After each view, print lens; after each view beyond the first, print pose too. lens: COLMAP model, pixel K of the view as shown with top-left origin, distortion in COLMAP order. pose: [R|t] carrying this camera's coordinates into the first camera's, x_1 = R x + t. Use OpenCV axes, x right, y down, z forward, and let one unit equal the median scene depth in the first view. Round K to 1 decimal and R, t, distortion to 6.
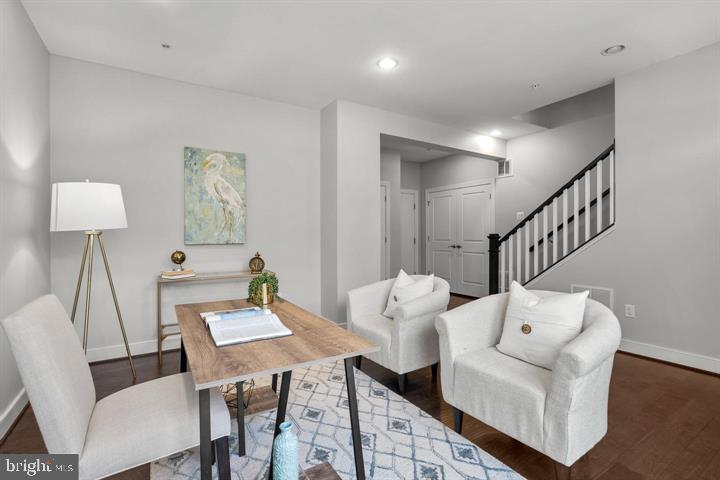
lens RADIAL K [[335.5, 0, 361.4], [0, 335.5, 238.7], [0, 0, 1]] dist [-0.000176, 0.000164]
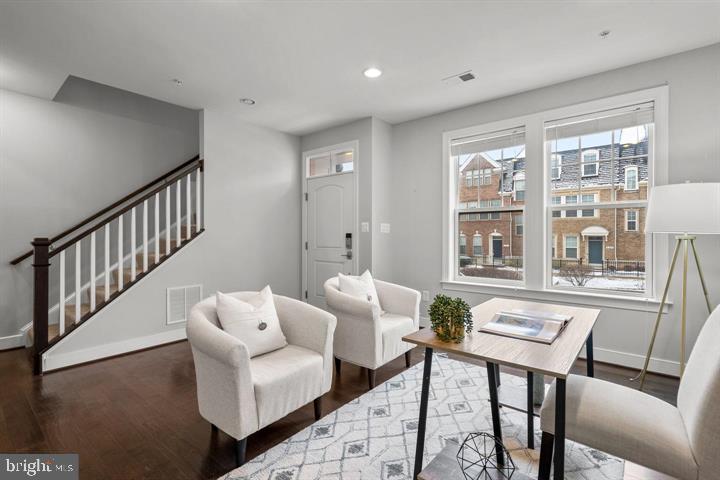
lens RADIAL K [[335.5, 0, 361.4], [0, 335.5, 238.7], [0, 0, 1]] dist [-0.000176, 0.000164]
pose [[-0.316867, -0.005354, 0.948455, -0.816477], [0.015311, 0.999825, 0.010759, -0.022228], [-0.948347, 0.017930, -0.316729, 1.248346]]
